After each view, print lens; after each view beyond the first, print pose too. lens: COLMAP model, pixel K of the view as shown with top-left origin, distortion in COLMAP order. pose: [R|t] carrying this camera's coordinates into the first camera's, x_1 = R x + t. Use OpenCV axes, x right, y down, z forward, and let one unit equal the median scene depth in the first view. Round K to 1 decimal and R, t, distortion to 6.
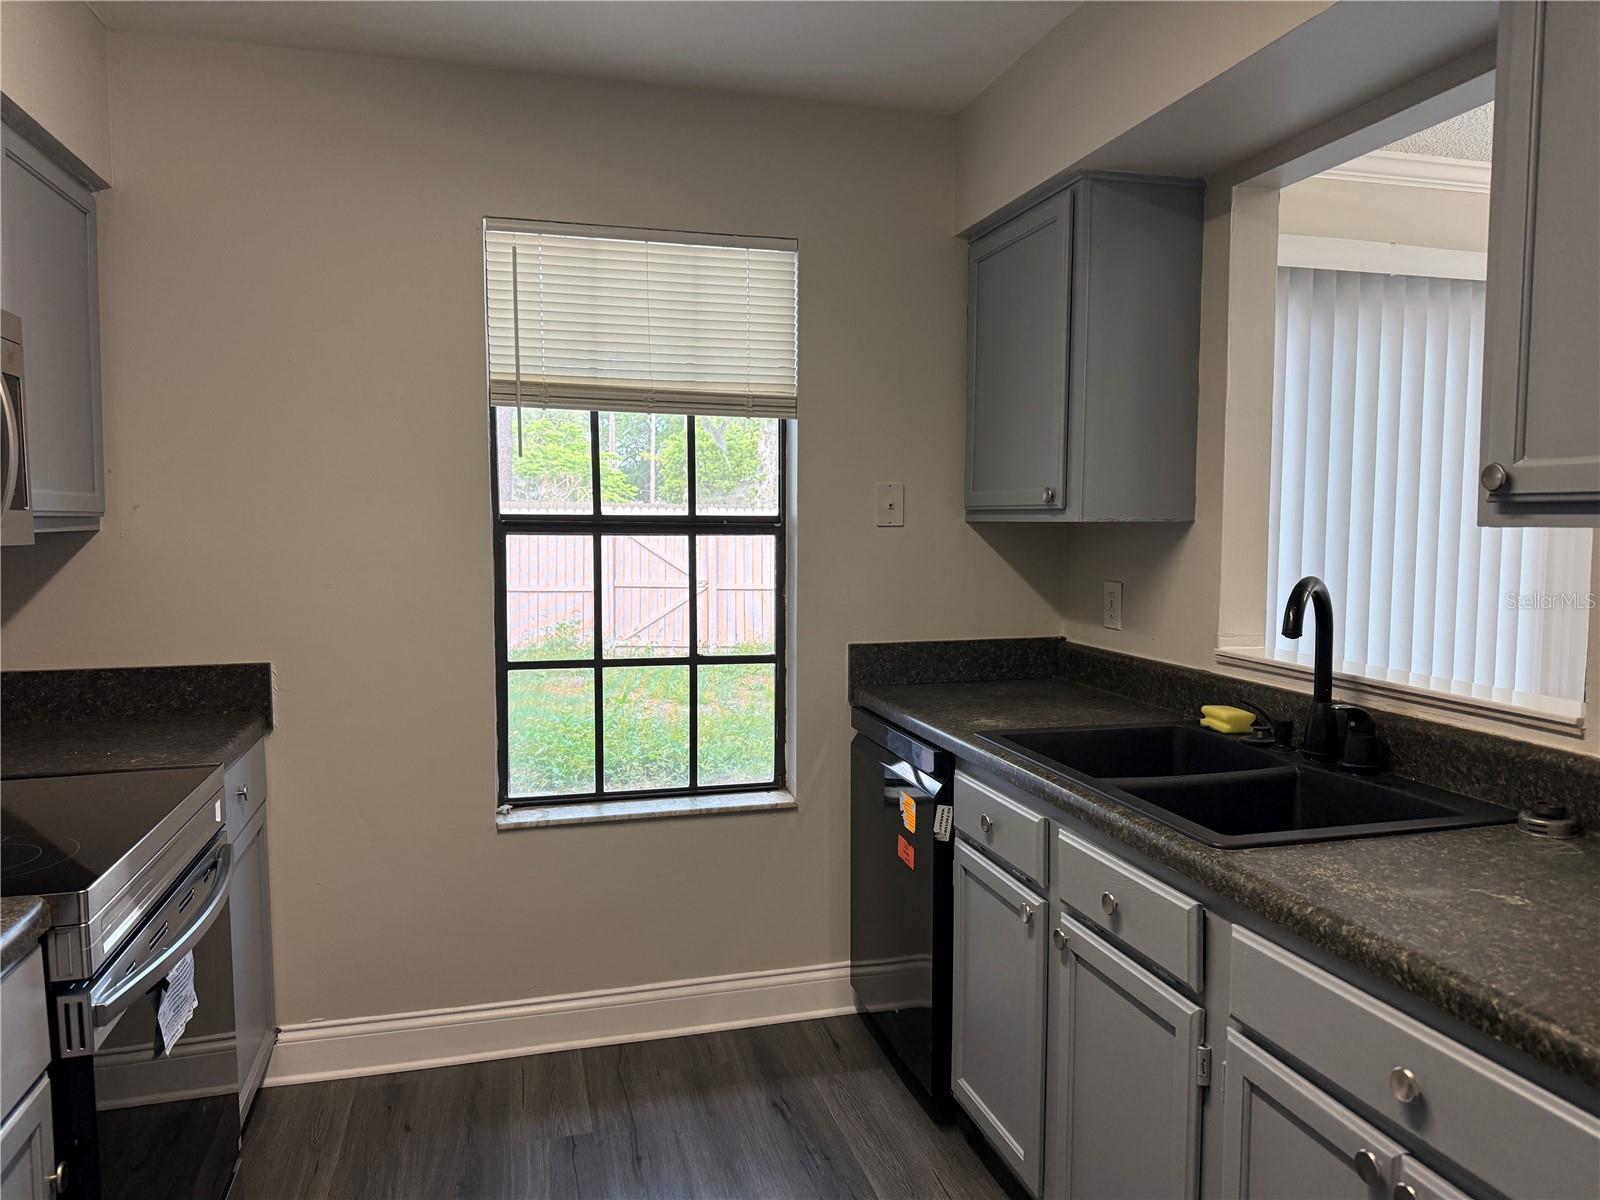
lens RADIAL K [[1142.2, 0, 812.5], [0, 1142.2, 612.7], [0, 0, 1]] dist [0.041781, -0.061698]
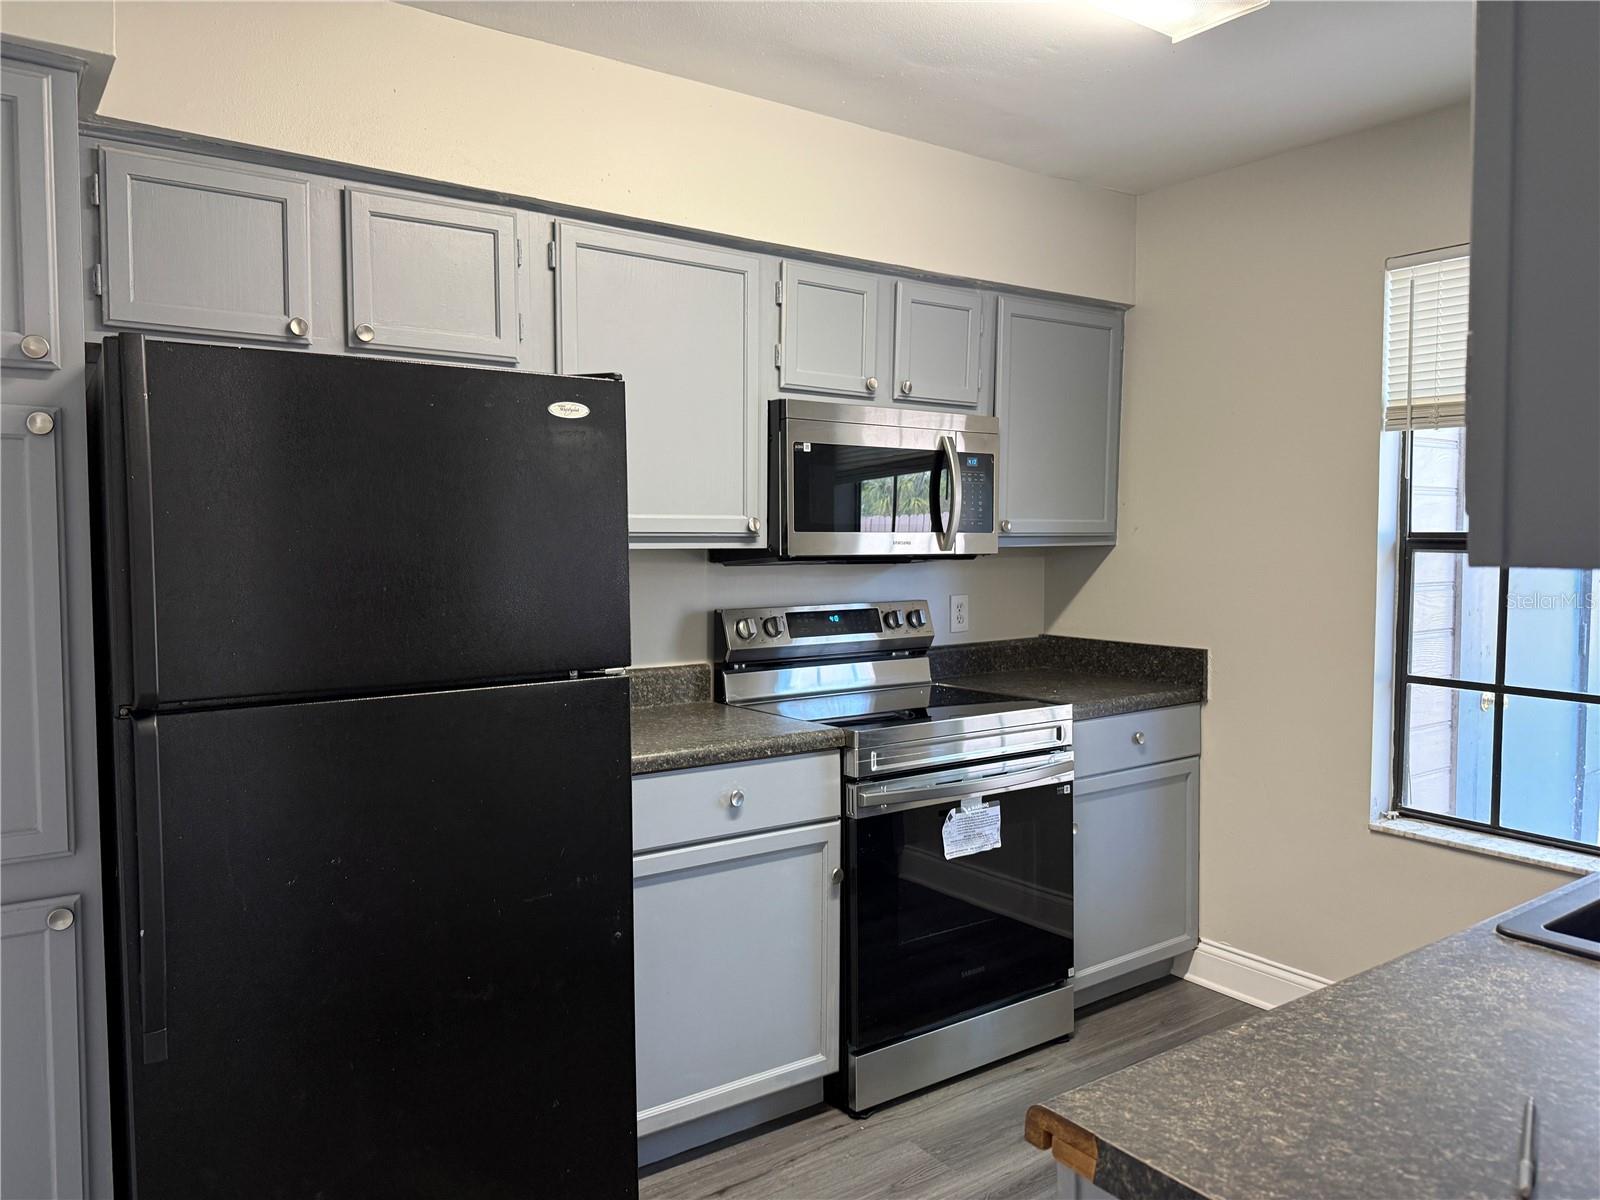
lens RADIAL K [[1142.2, 0, 784.3], [0, 1142.2, 603.8], [0, 0, 1]] dist [0.041781, -0.061698]
pose [[0.337306, 0.059411, -0.939519, 0.555029], [-0.080757, 0.996154, 0.033999, -0.012024], [0.937925, 0.064405, 0.340806, 0.120135]]
